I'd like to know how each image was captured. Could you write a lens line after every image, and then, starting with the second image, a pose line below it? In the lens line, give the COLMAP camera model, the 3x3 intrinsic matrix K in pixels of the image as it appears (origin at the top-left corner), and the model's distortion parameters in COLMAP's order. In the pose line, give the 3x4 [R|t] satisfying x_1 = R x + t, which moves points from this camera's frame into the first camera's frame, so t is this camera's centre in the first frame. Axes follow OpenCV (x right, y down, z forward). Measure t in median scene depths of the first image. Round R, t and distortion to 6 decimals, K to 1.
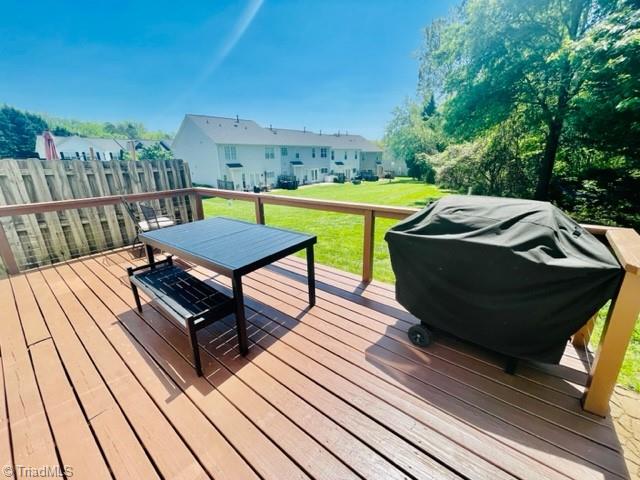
lens RADIAL K [[260.0, 0, 319.2], [0, 260.0, 238.5], [0, 0, 1]] dist [-0.001561, 0.000255]
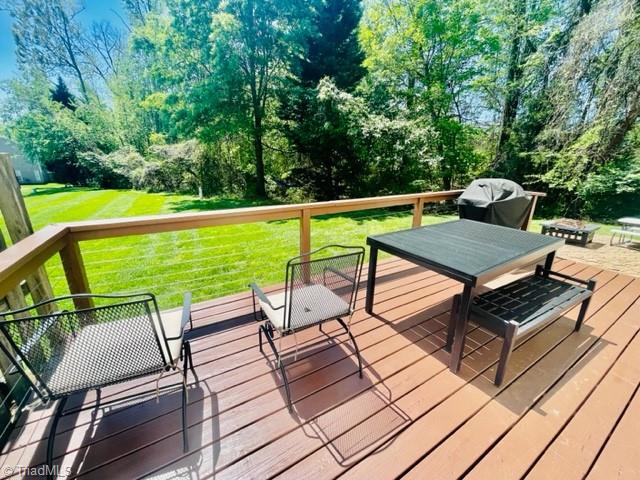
lens RADIAL K [[260.0, 0, 320.2], [0, 260.0, 237.4], [0, 0, 1]] dist [-0.001561, 0.000255]
pose [[0.354581, -0.249725, 0.901060, -0.748507], [0.259034, 0.952192, 0.161962, -0.162878], [-0.898428, 0.175977, 0.402317, 0.600807]]
